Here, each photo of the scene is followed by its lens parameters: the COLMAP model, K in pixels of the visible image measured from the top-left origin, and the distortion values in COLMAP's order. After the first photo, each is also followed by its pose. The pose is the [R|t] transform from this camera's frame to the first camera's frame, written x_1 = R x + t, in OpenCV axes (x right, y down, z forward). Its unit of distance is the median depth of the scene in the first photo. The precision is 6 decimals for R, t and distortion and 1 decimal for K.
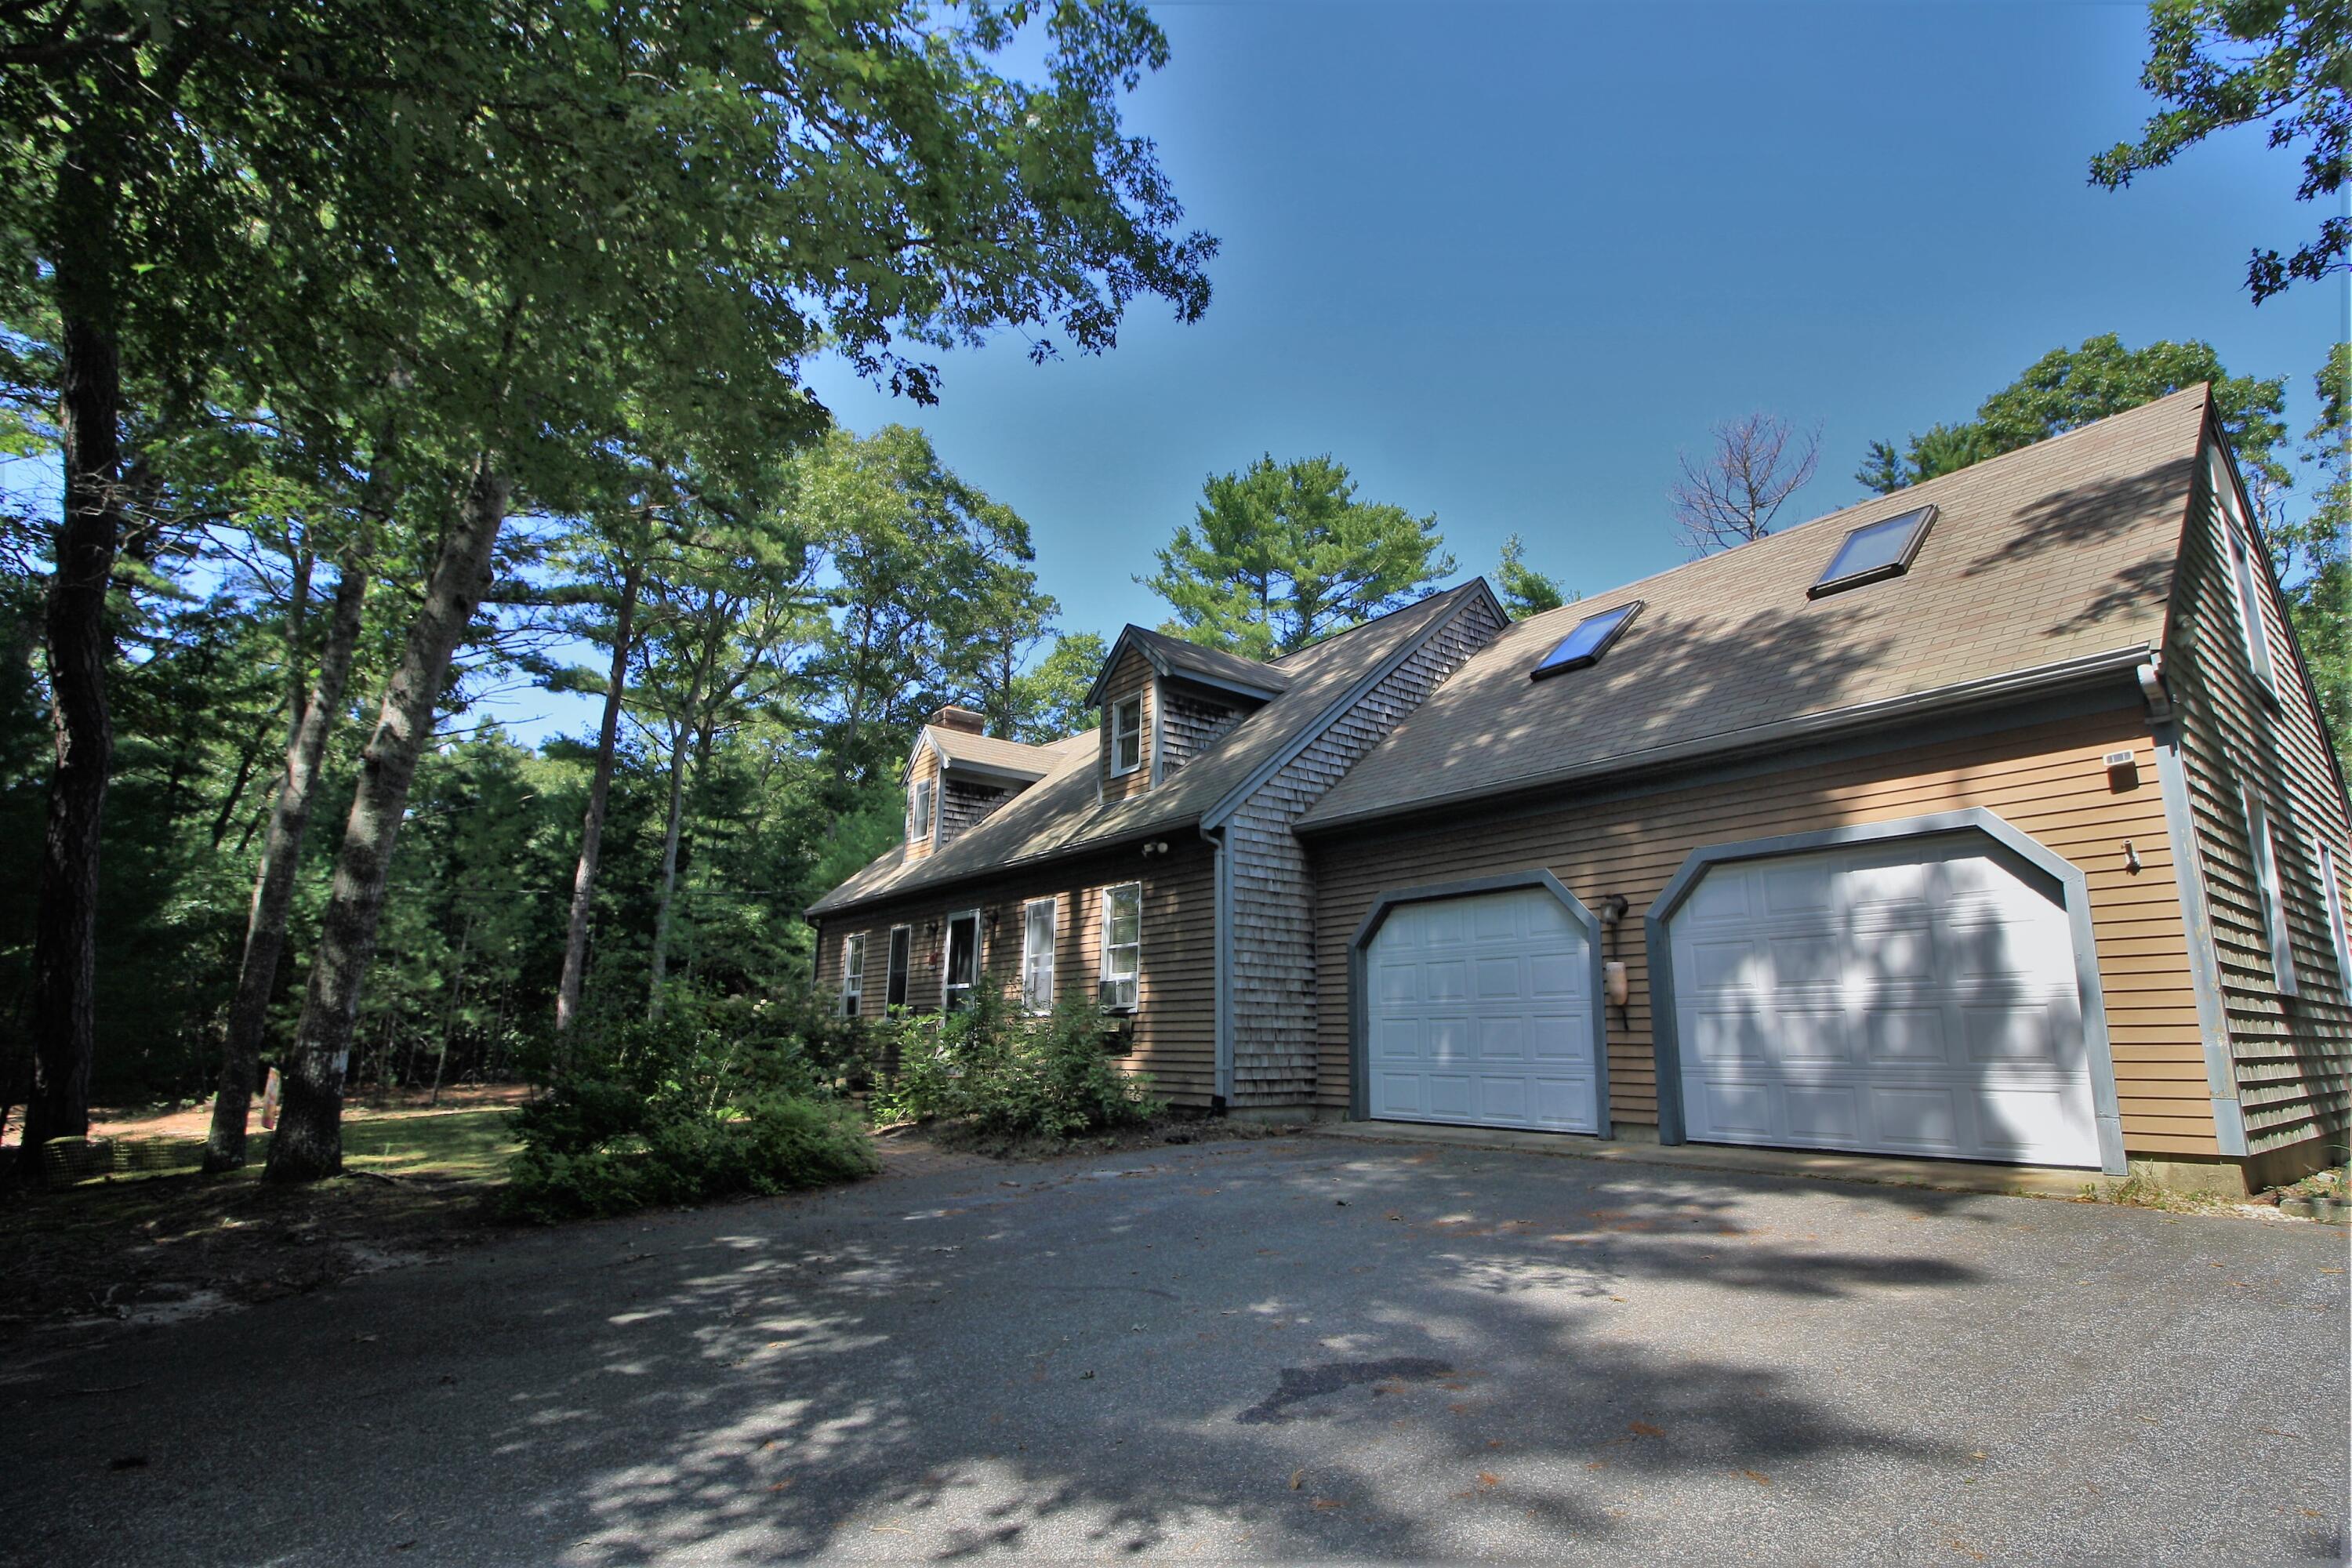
lens RADIAL K [[1152.4, 0, 1176.0], [0, 1152.4, 784.0], [0, 0, 1]] dist [-0.004528, -0.000067]
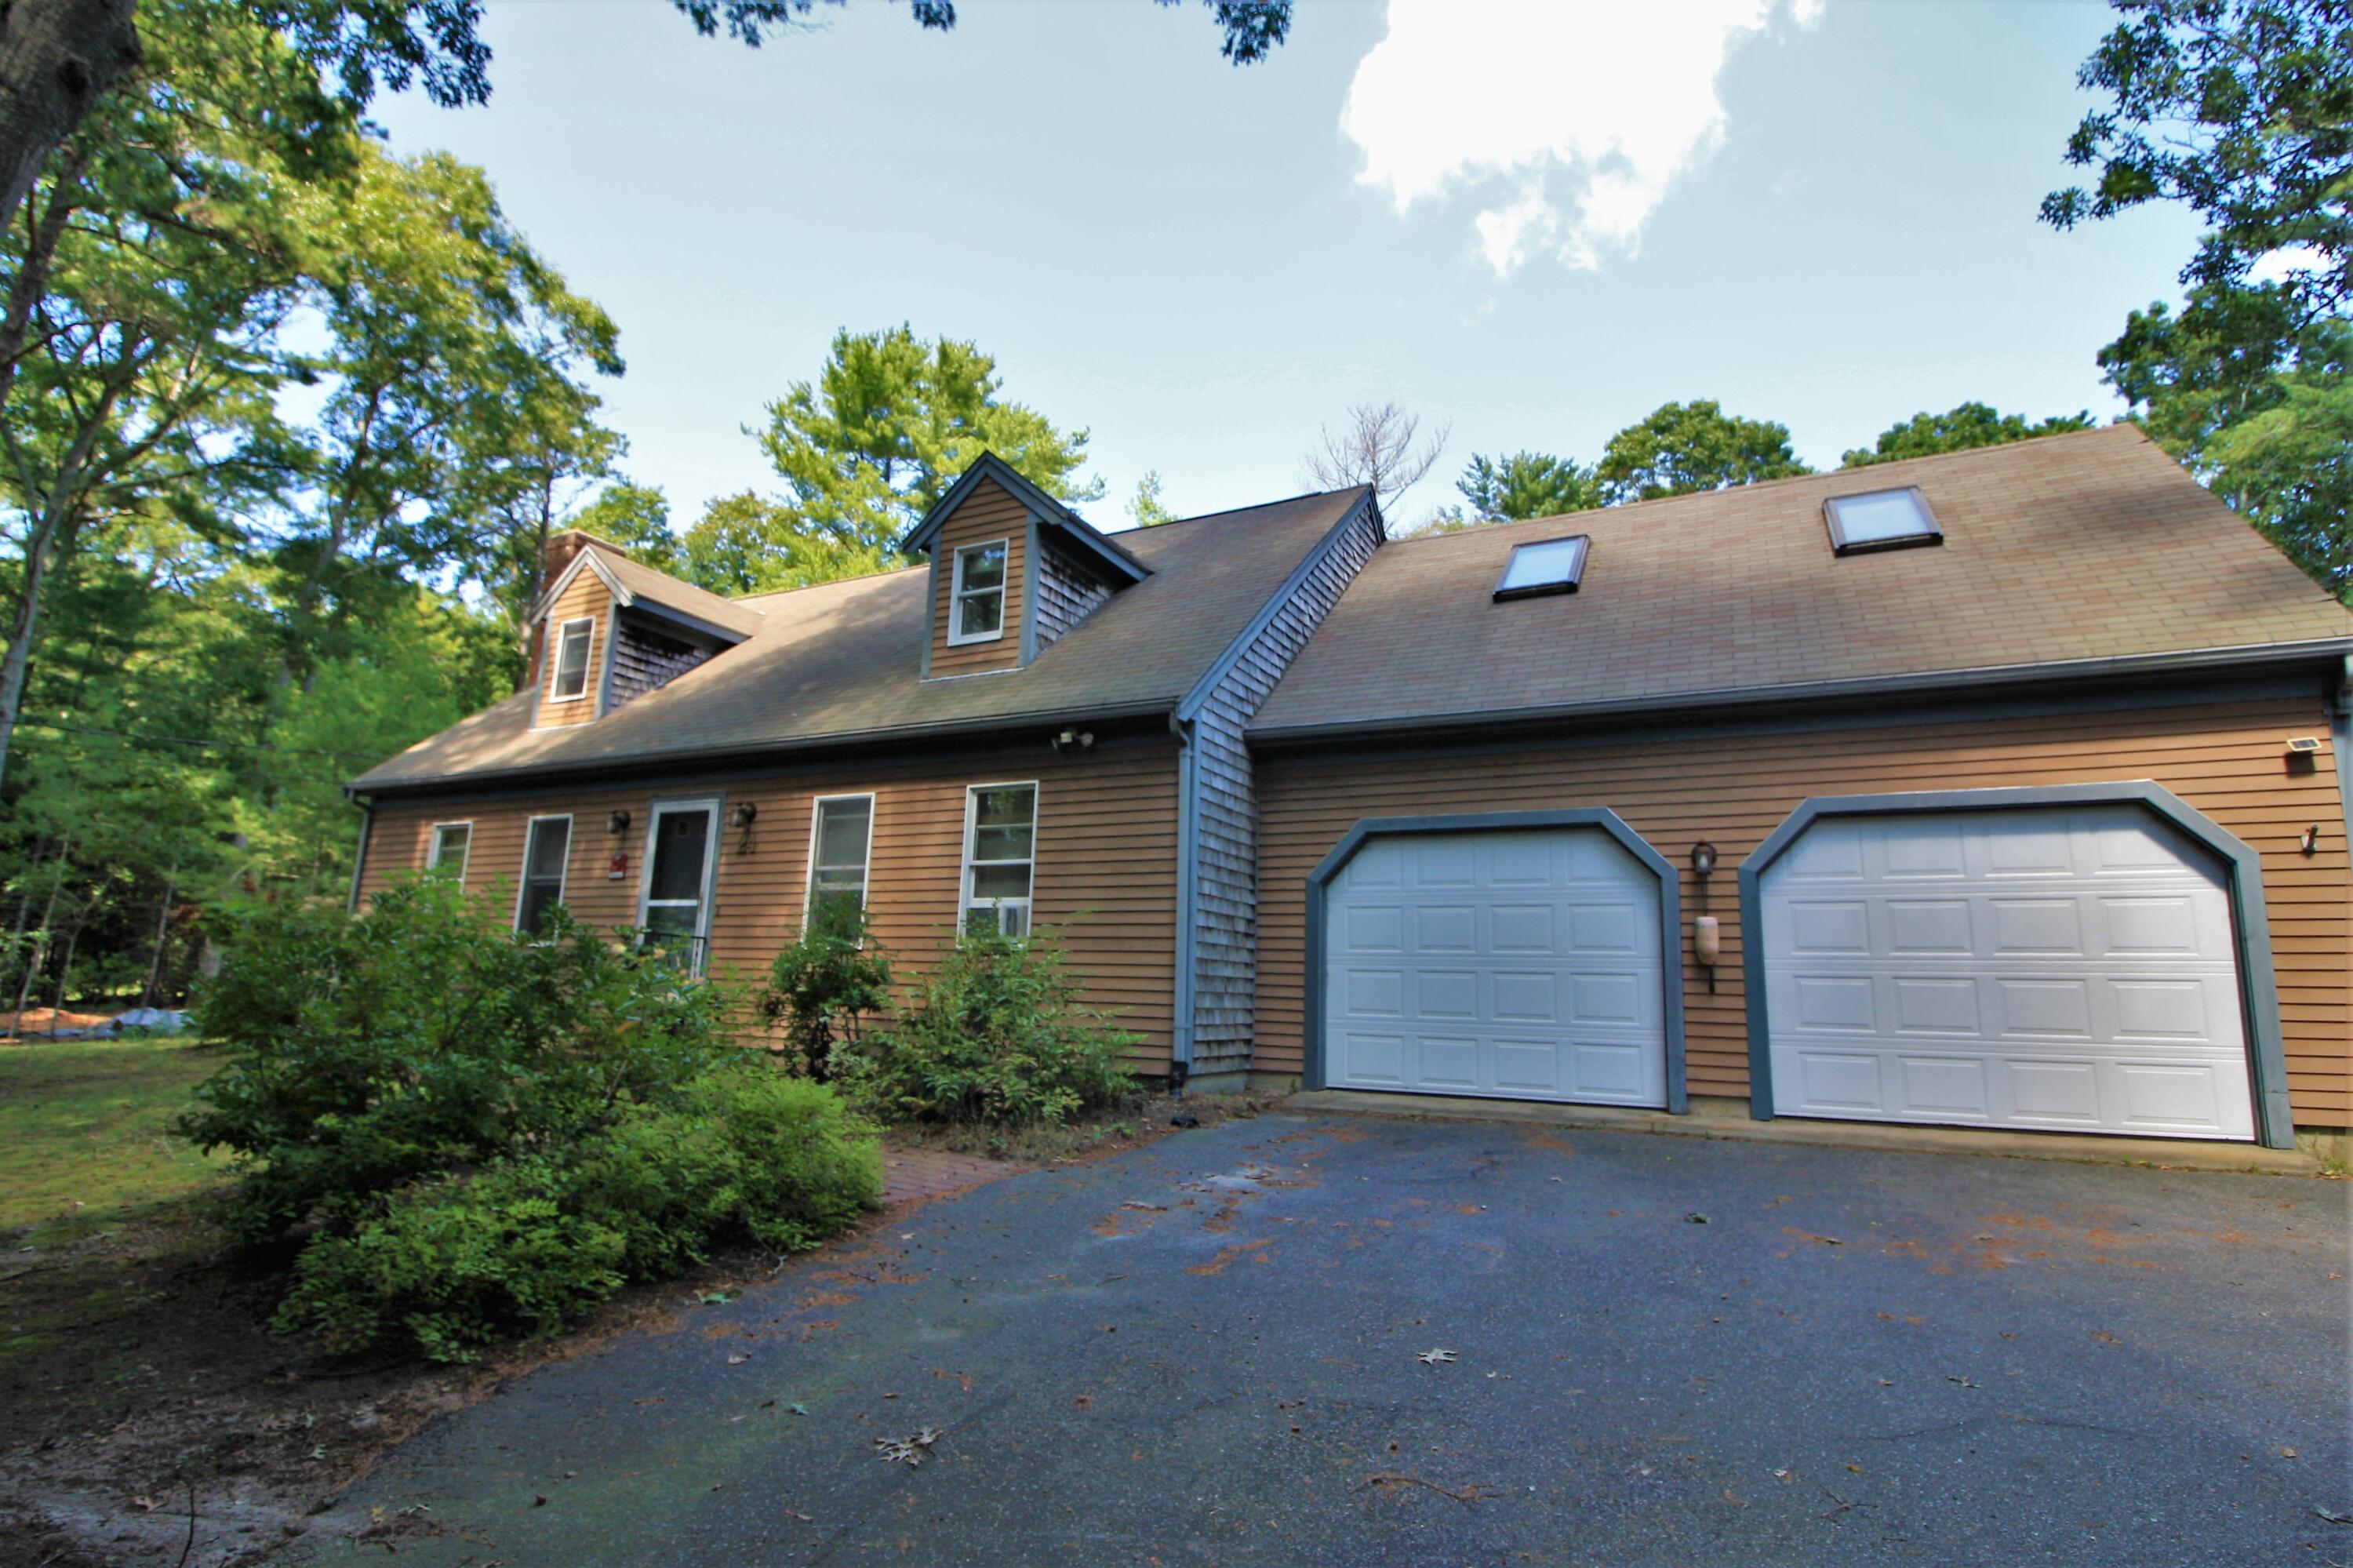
lens RADIAL K [[1177.9, 0, 1176.5], [0, 1177.9, 784.0], [0, 0, 1]] dist [-0.000808, -0.015445]
pose [[0.902208, 0.096404, 0.420390, -0.242812], [-0.118035, 0.992677, 0.025675, 0.049131], [-0.414836, -0.072785, 0.906980, 0.222730]]
